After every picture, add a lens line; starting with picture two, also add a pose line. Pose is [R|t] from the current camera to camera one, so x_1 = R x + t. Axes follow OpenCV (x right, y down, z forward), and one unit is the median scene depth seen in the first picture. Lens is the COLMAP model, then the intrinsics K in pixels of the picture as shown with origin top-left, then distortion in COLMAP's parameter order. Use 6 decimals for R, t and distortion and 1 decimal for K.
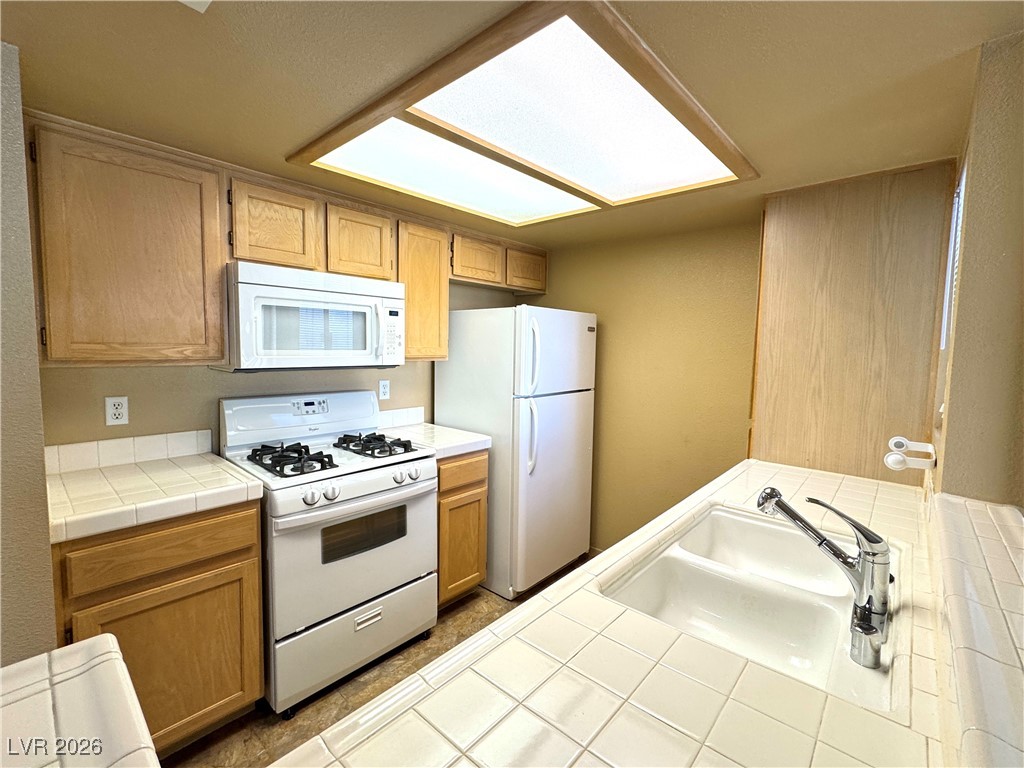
lens RADIAL K [[447.0, 0, 514.7], [0, 447.0, 380.9], [0, 0, 1]] dist [0.002857, -0.001440]
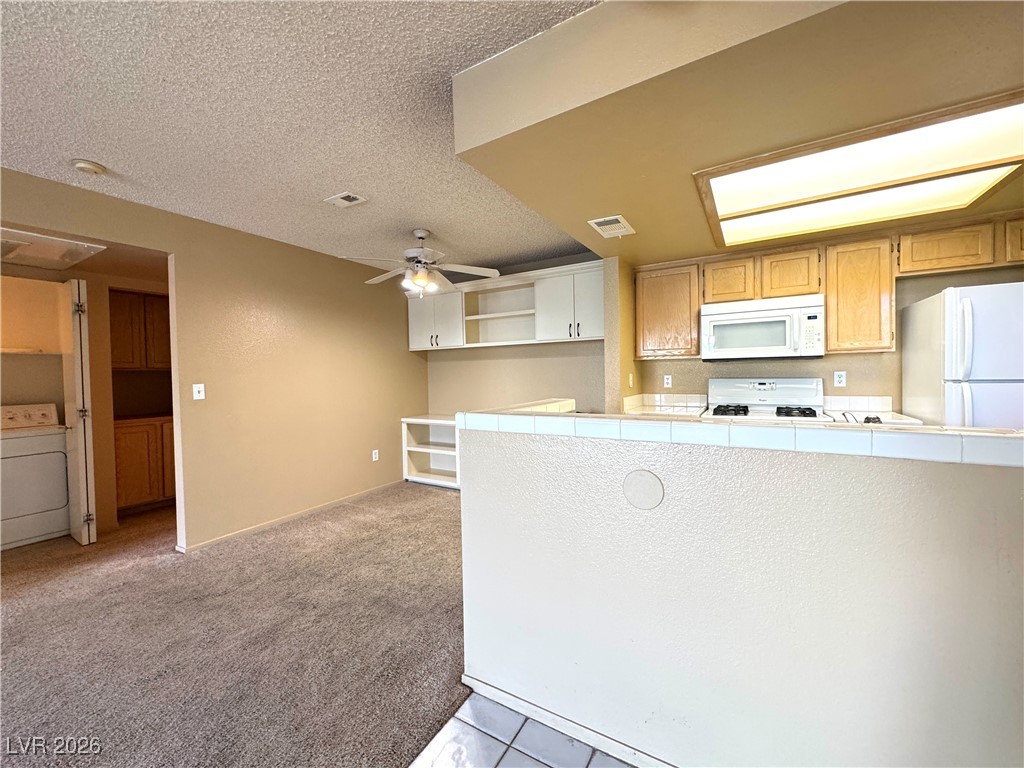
lens RADIAL K [[408.4, 0, 511.1], [0, 408.4, 377.7], [0, 0, 1]] dist [0.001700, 0.000006]
pose [[0.192606, -0.011903, -0.981204, 0.845970], [-0.056042, 0.998161, -0.023110, 0.123398], [0.979675, 0.059440, 0.191585, -0.138816]]
